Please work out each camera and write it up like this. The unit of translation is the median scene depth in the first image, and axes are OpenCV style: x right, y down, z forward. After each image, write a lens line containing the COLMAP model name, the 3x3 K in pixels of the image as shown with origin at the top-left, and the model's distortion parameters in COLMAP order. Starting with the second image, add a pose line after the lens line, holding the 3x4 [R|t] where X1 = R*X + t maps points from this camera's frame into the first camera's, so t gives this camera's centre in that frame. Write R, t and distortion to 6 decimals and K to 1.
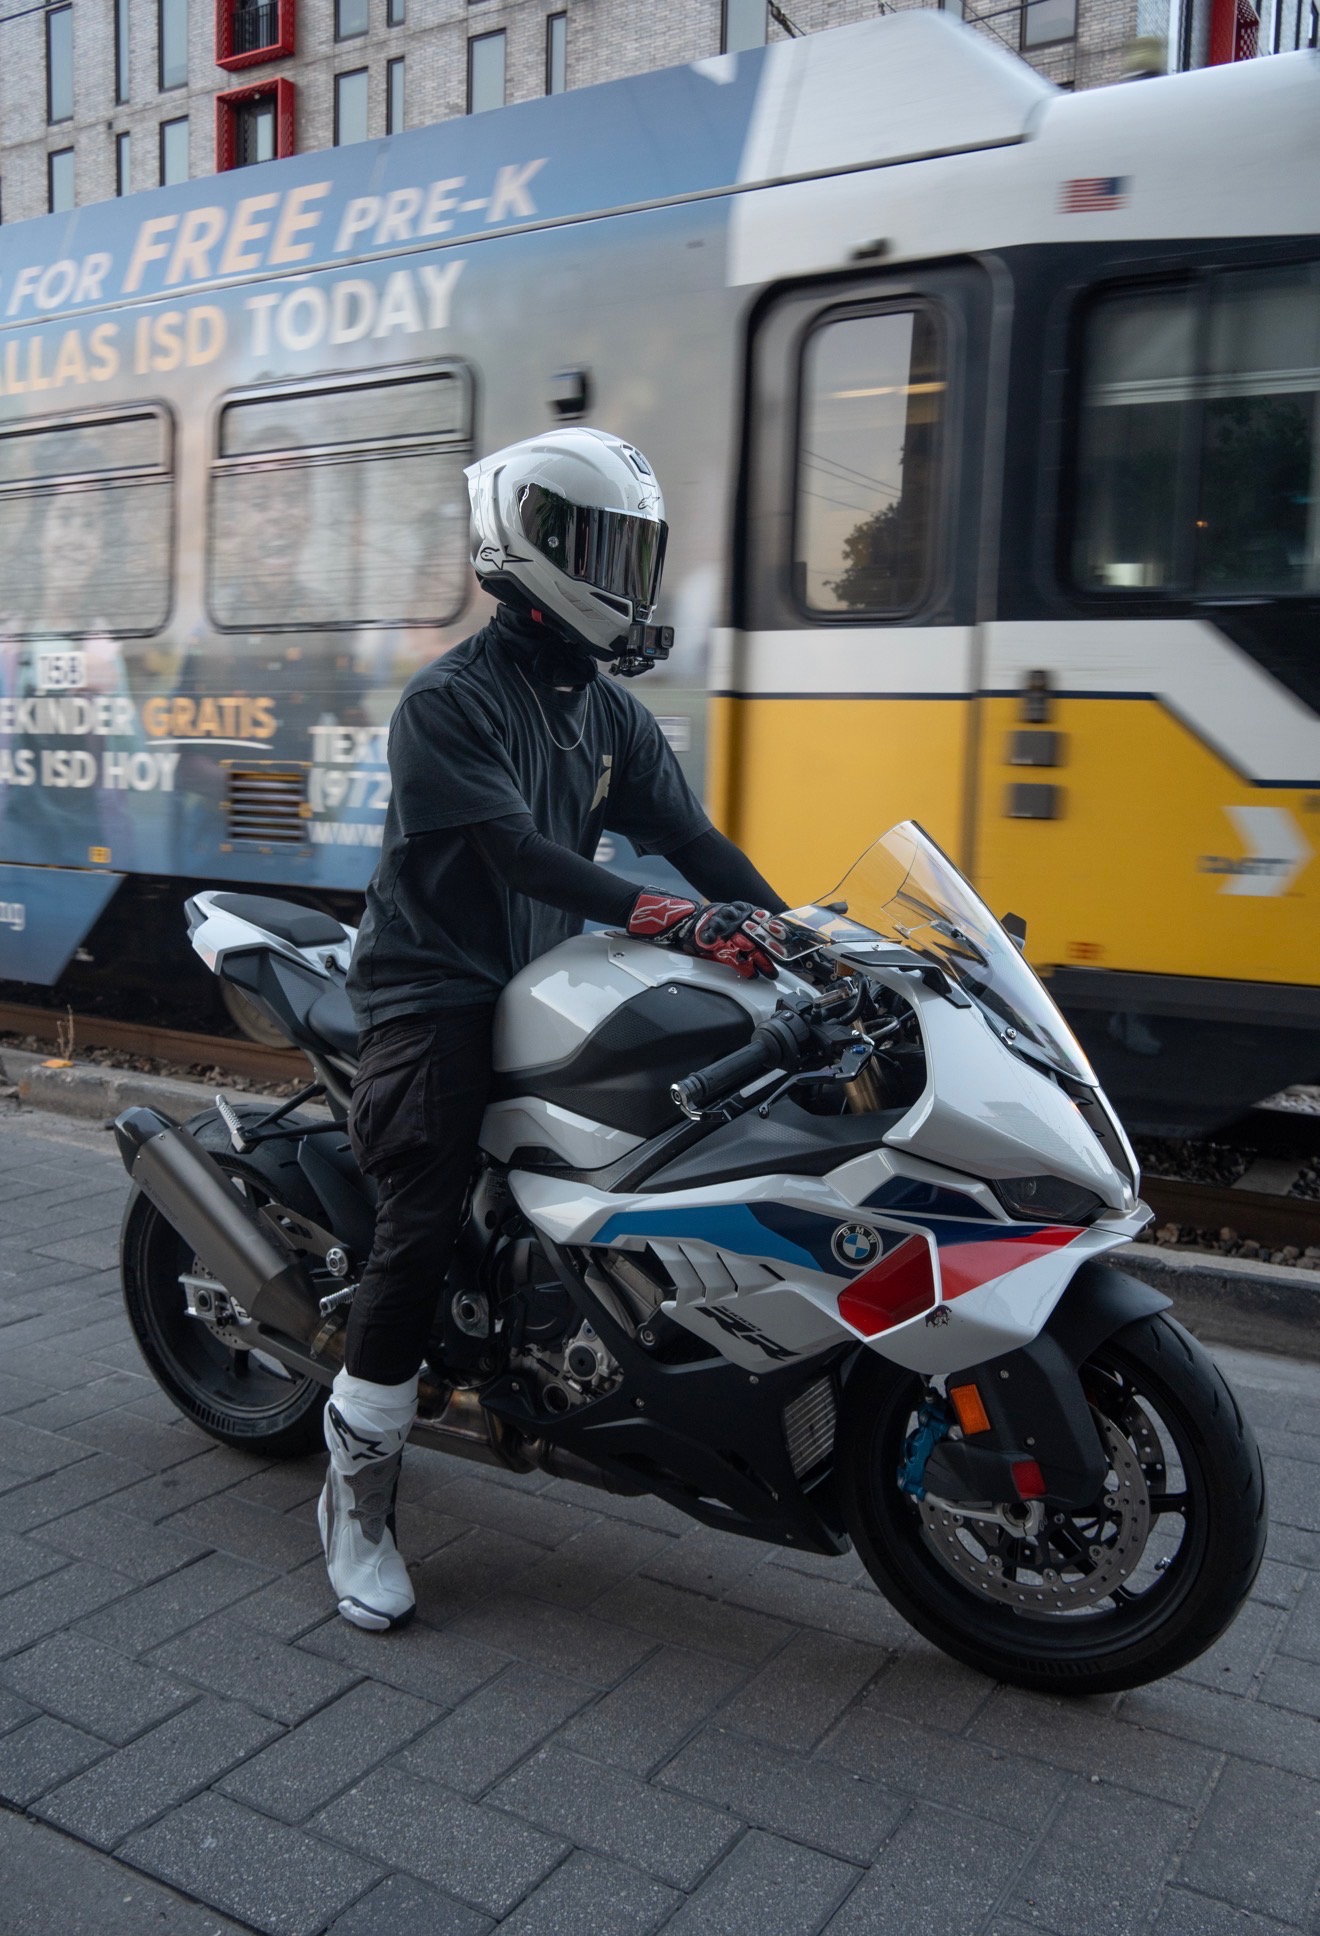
lens RADIAL K [[1638.9, 0, 660.7], [0, 1638.9, 969.8], [0, 0, 1]] dist [-0.041629, 0.025704]
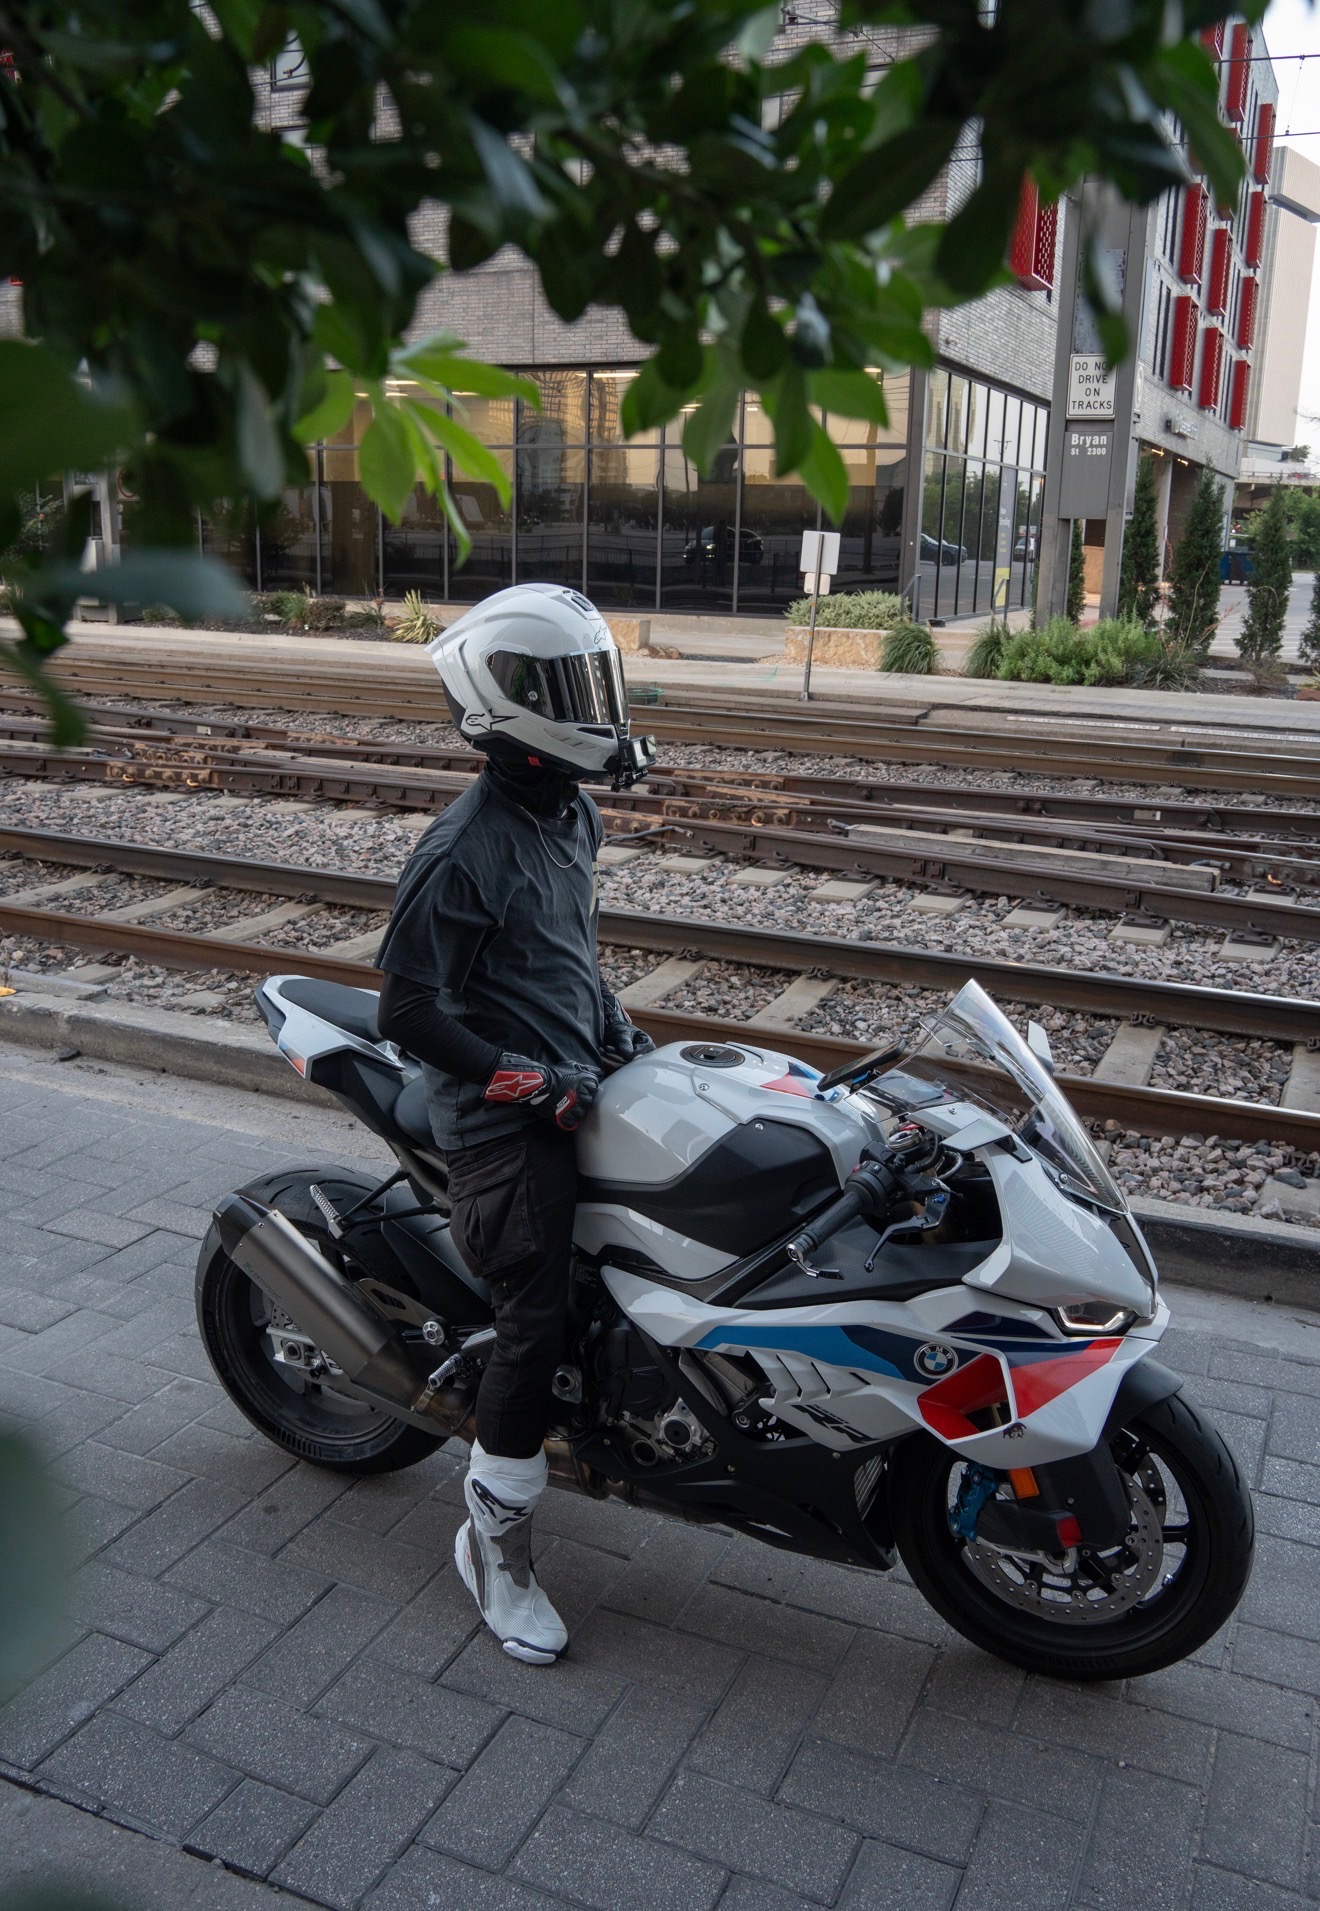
lens RADIAL K [[1612.5, 0, 659.2], [0, 1612.5, 950.5], [0, 0, 1]] dist [-0.052644, 0.026882]
pose [[0.993445, -0.028855, 0.110610, -0.188089], [0.013050, 0.989919, 0.141033, -0.275946], [-0.113564, -0.138665, 0.983806, -0.072305]]
